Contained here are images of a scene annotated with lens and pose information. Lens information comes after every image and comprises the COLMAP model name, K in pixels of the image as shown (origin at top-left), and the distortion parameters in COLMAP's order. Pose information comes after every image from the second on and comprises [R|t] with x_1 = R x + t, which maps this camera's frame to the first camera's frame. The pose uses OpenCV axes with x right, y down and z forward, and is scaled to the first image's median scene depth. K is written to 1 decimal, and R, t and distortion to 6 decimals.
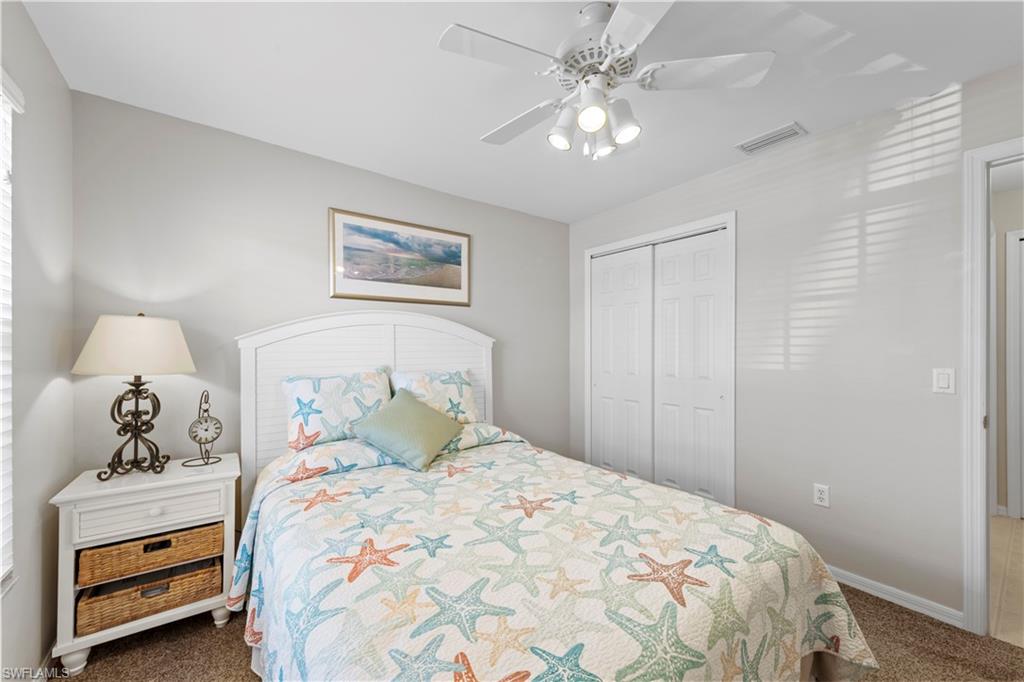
lens RADIAL K [[391.7, 0, 508.7], [0, 391.7, 342.6], [0, 0, 1]] dist [0.004954, -0.001080]
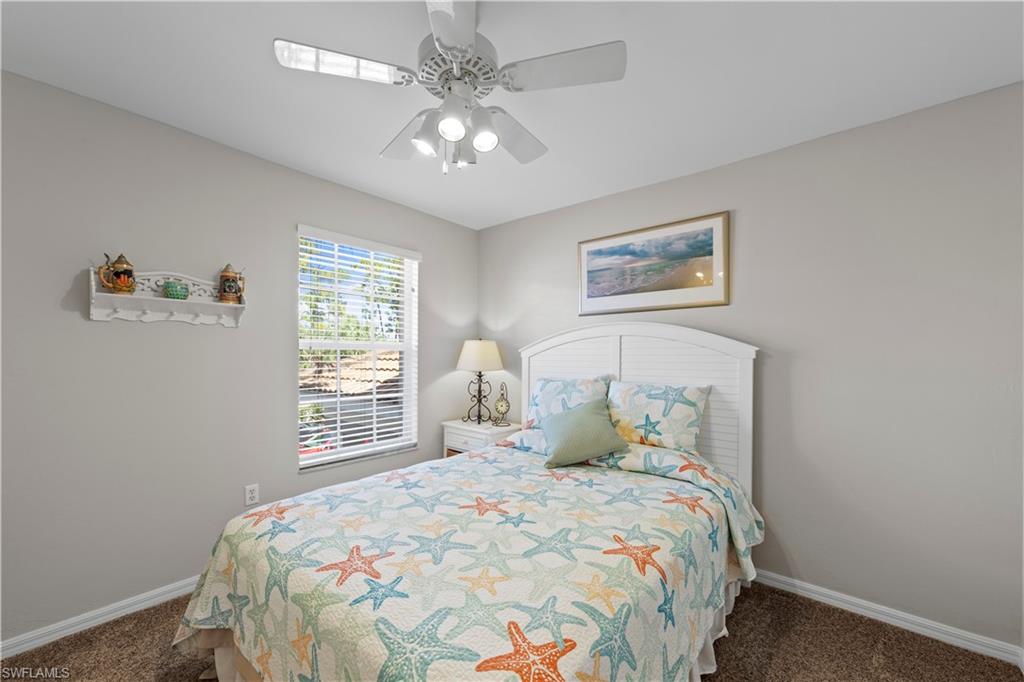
lens RADIAL K [[391.7, 0, 505.3], [0, 391.7, 356.4], [0, 0, 1]] dist [0.004954, -0.001080]
pose [[0.228423, 0.004238, -0.973553, 0.785501], [0.005523, 0.999969, 0.005649, 0.001958], [0.973546, -0.006667, 0.228393, 0.578048]]
